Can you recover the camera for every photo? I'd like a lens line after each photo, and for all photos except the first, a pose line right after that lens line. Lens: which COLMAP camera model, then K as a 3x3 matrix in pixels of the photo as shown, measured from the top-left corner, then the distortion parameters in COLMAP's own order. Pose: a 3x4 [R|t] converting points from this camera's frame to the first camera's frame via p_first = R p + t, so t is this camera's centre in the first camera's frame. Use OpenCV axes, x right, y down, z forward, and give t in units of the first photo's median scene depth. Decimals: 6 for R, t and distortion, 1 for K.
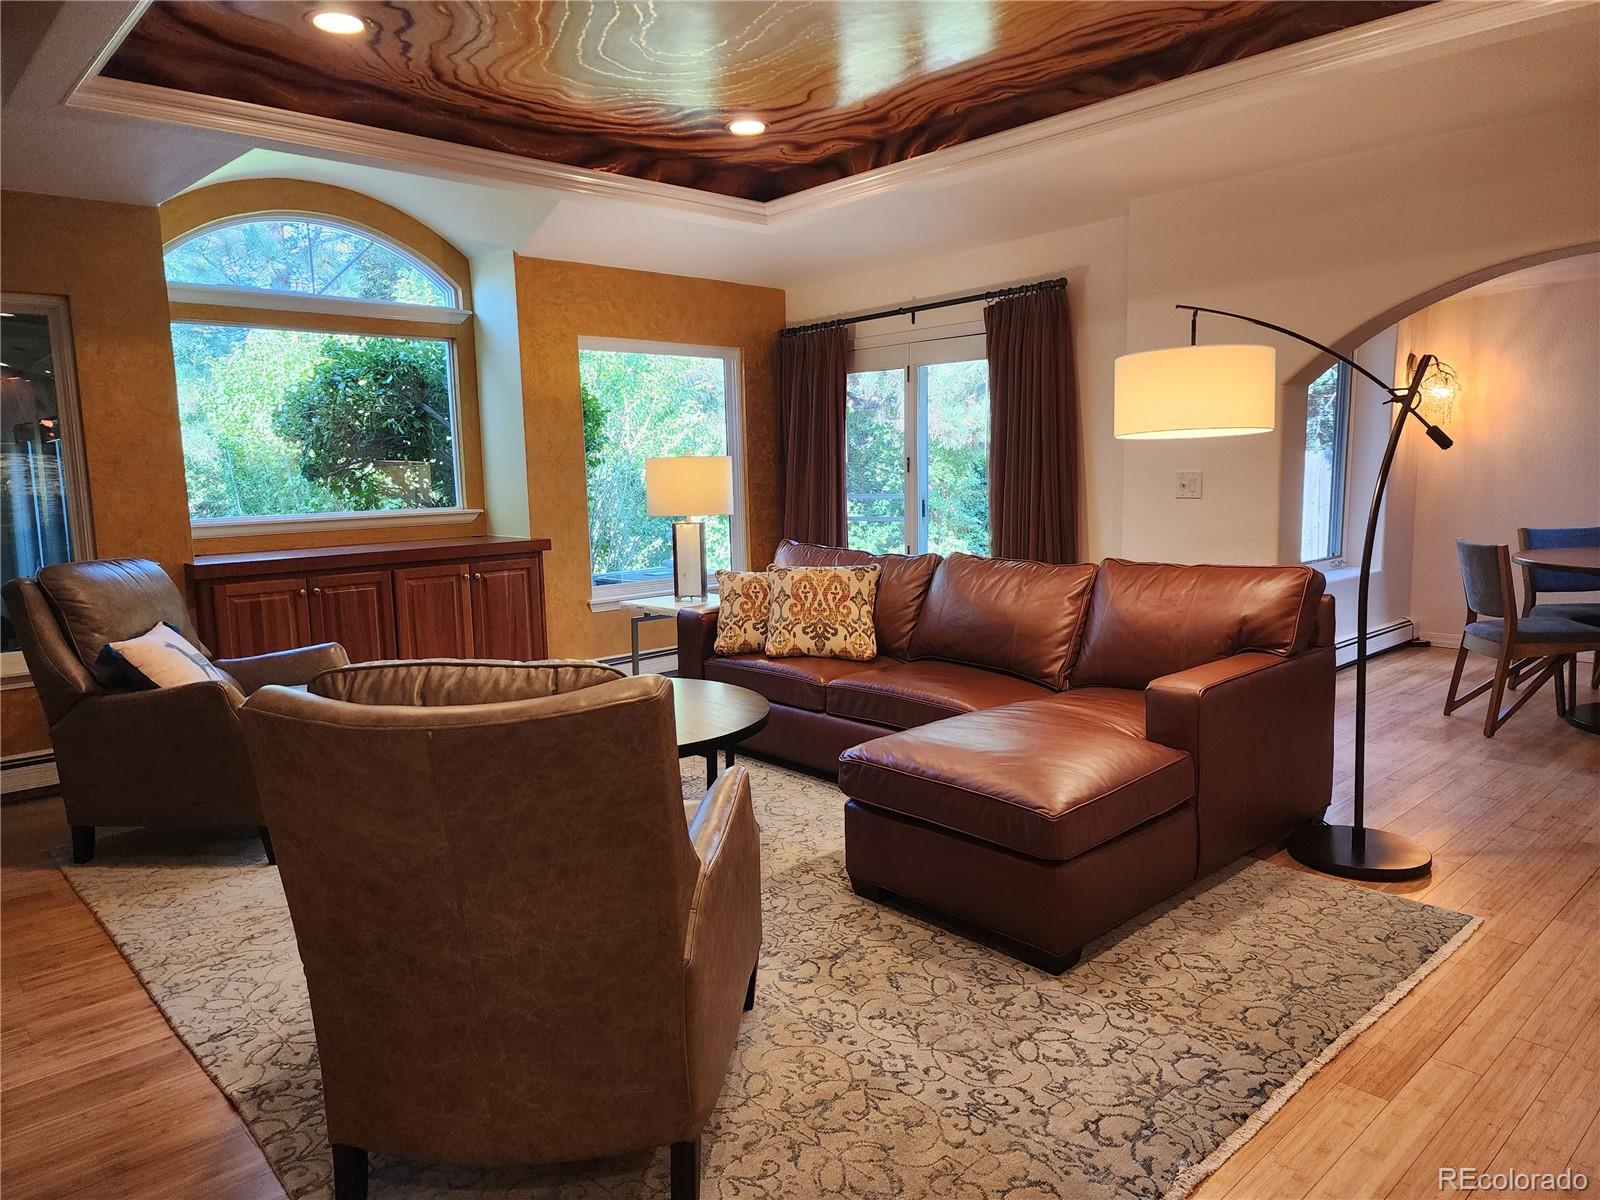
lens RADIAL K [[1072.7, 0, 798.7], [0, 1072.7, 587.3], [0, 0, 1]] dist [0.080760, -0.062878]
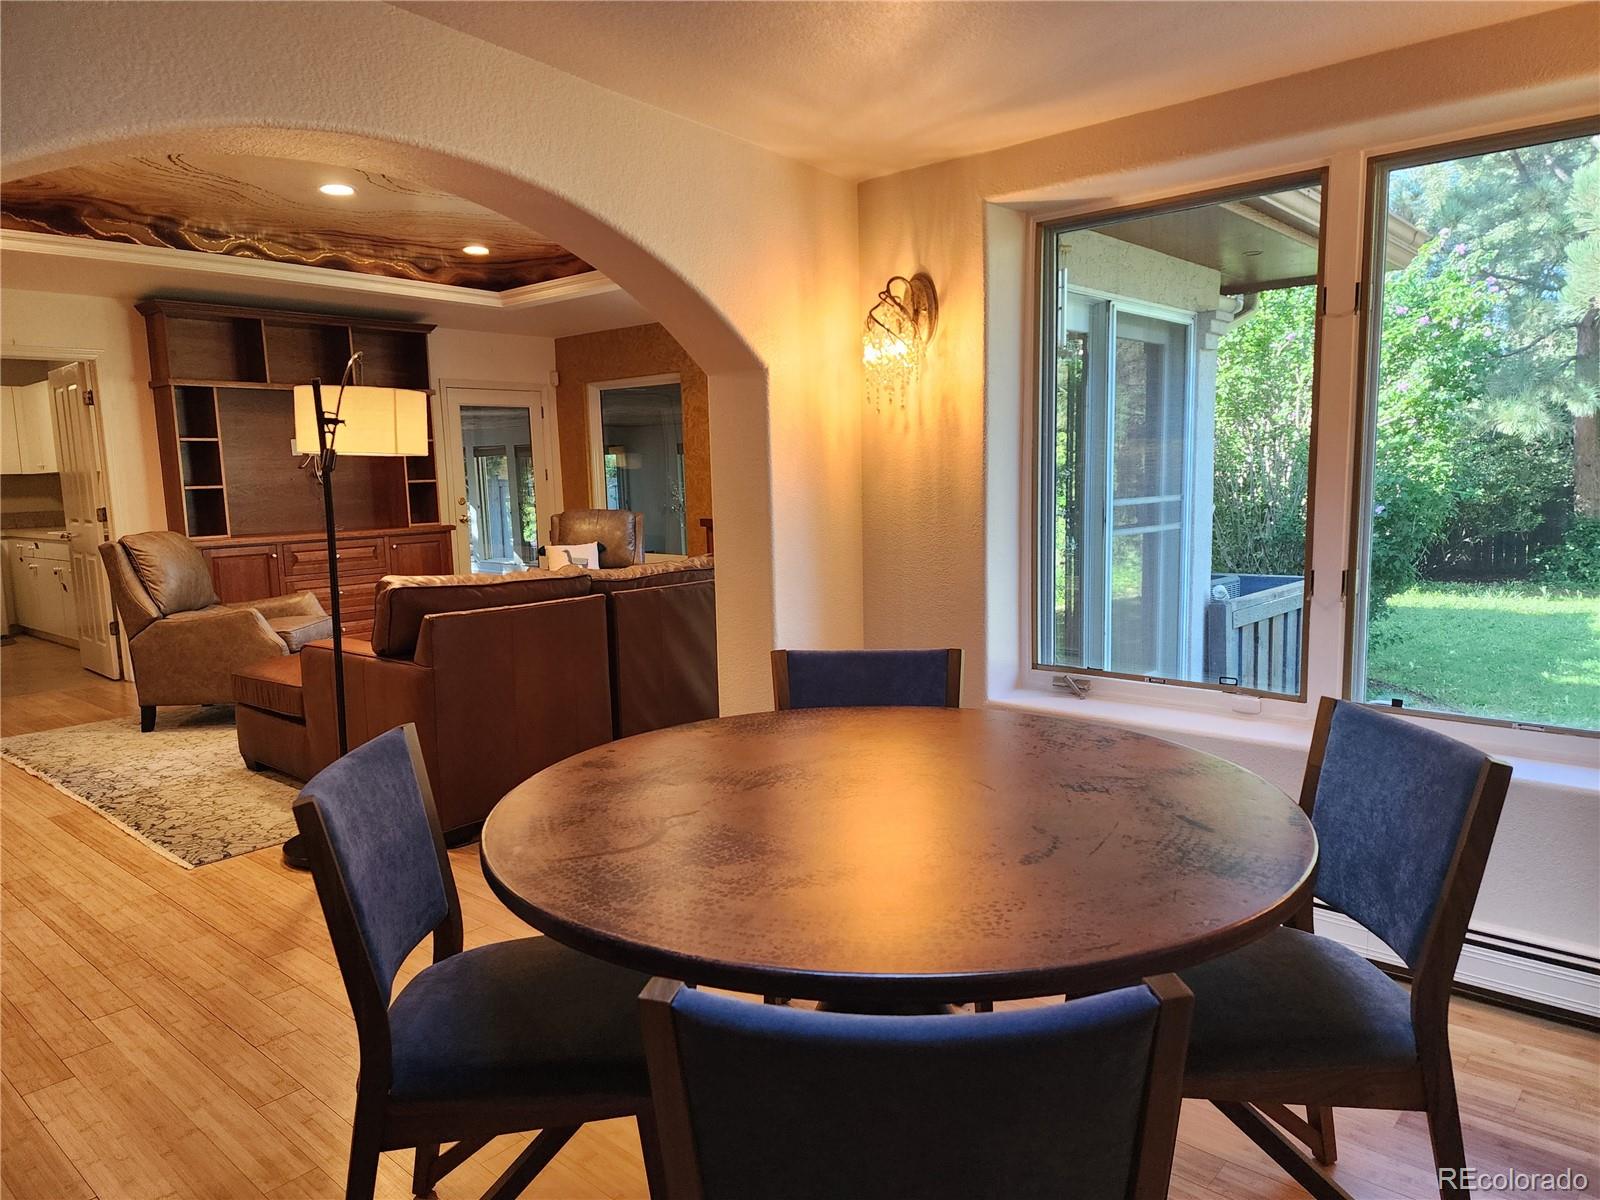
lens RADIAL K [[1072.7, 0, 798.7], [0, 1072.7, 587.3], [0, 0, 1]] dist [0.080760, -0.062878]
pose [[0.098122, 0.139639, -0.985329, 2.037678], [-0.101051, 0.986387, 0.129726, -0.252553], [0.990031, 0.086840, 0.110897, 1.672205]]
